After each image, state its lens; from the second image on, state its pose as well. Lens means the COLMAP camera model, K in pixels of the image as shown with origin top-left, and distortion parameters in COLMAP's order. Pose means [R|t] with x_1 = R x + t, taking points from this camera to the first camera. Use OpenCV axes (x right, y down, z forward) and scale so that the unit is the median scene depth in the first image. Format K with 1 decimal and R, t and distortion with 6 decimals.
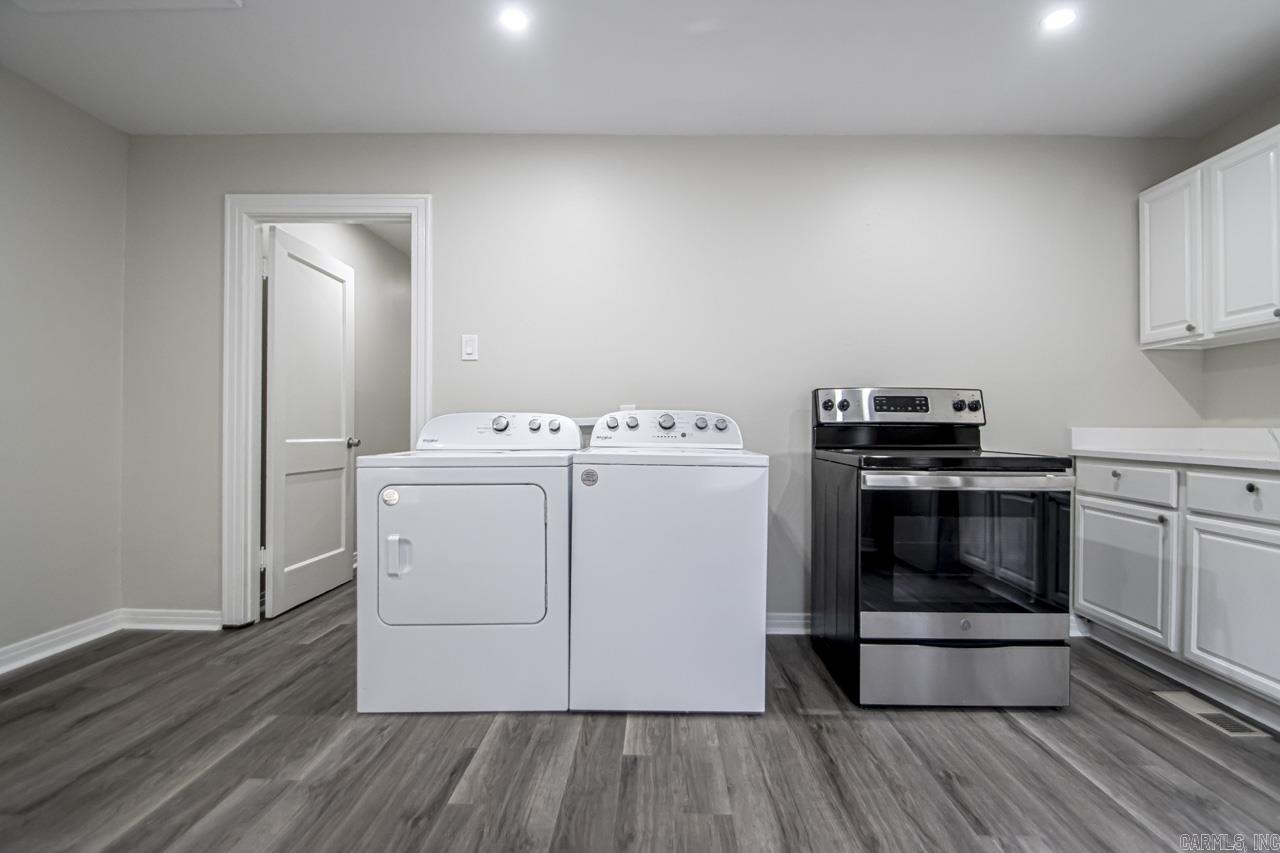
lens RADIAL K [[589.1, 0, 650.4], [0, 589.1, 430.1], [0, 0, 1]] dist [0.004562, -0.013246]
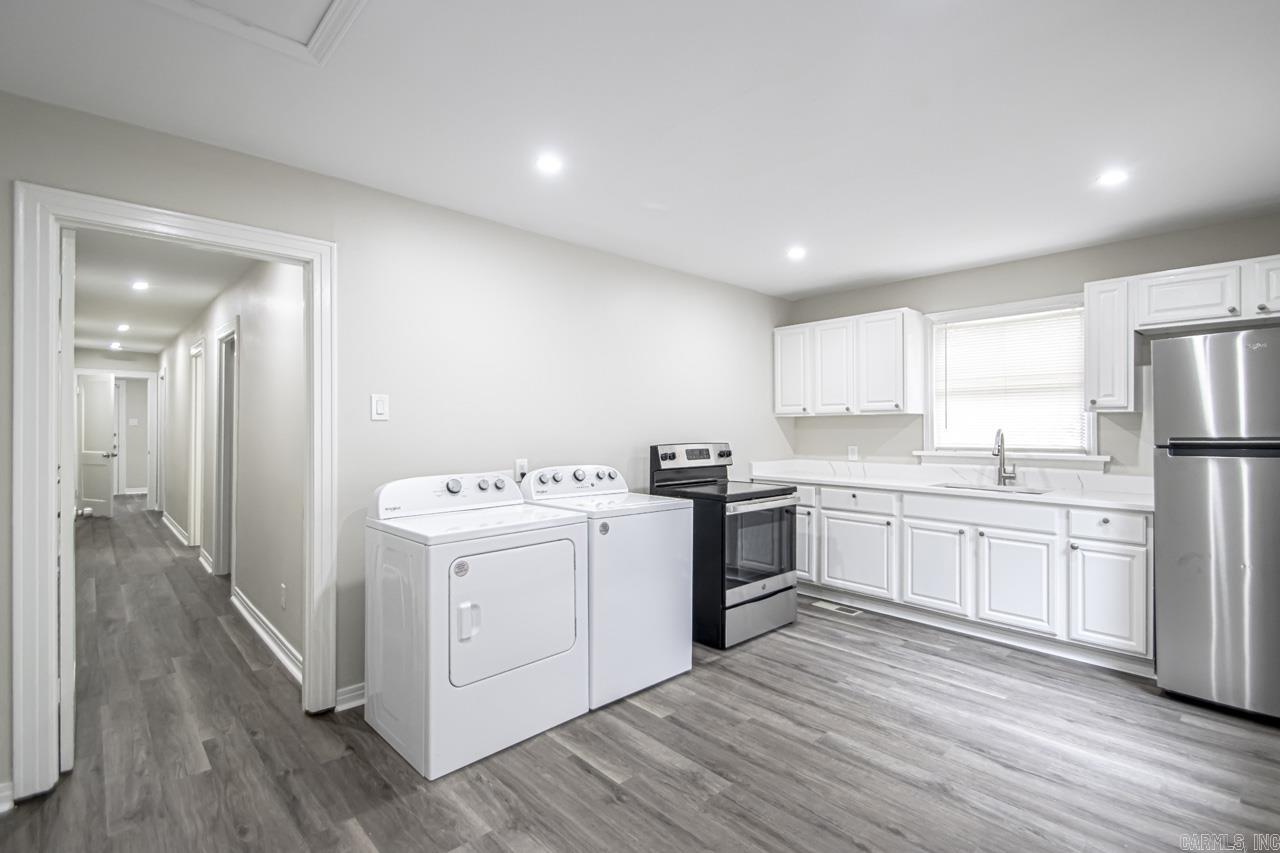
lens RADIAL K [[595.3, 0, 640.0], [0, 595.3, 426.5], [0, 0, 1]] dist [0.003104, -0.005794]
pose [[0.722035, -0.003774, 0.691846, -0.940662], [0.009464, 0.999945, -0.004423, -0.137607], [-0.691791, 0.009741, 0.722032, -0.024766]]
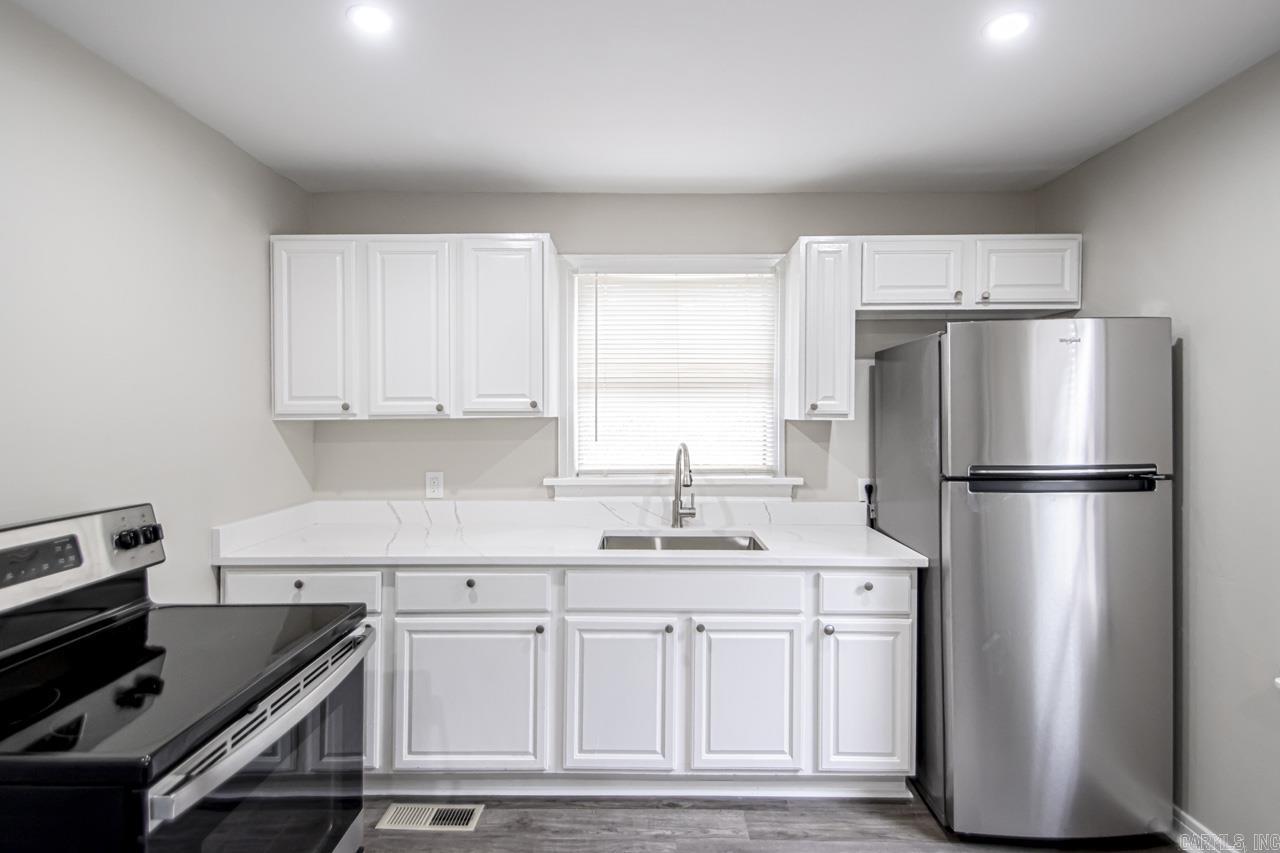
lens RADIAL K [[614.2, 0, 647.2], [0, 614.2, 410.6], [0, 0, 1]] dist [0.027887, -0.015561]
pose [[-0.024140, -0.005289, 0.999695, -0.097011], [0.008266, 0.999951, 0.005490, -0.201287], [-0.999674, 0.008396, -0.024096, 0.640309]]
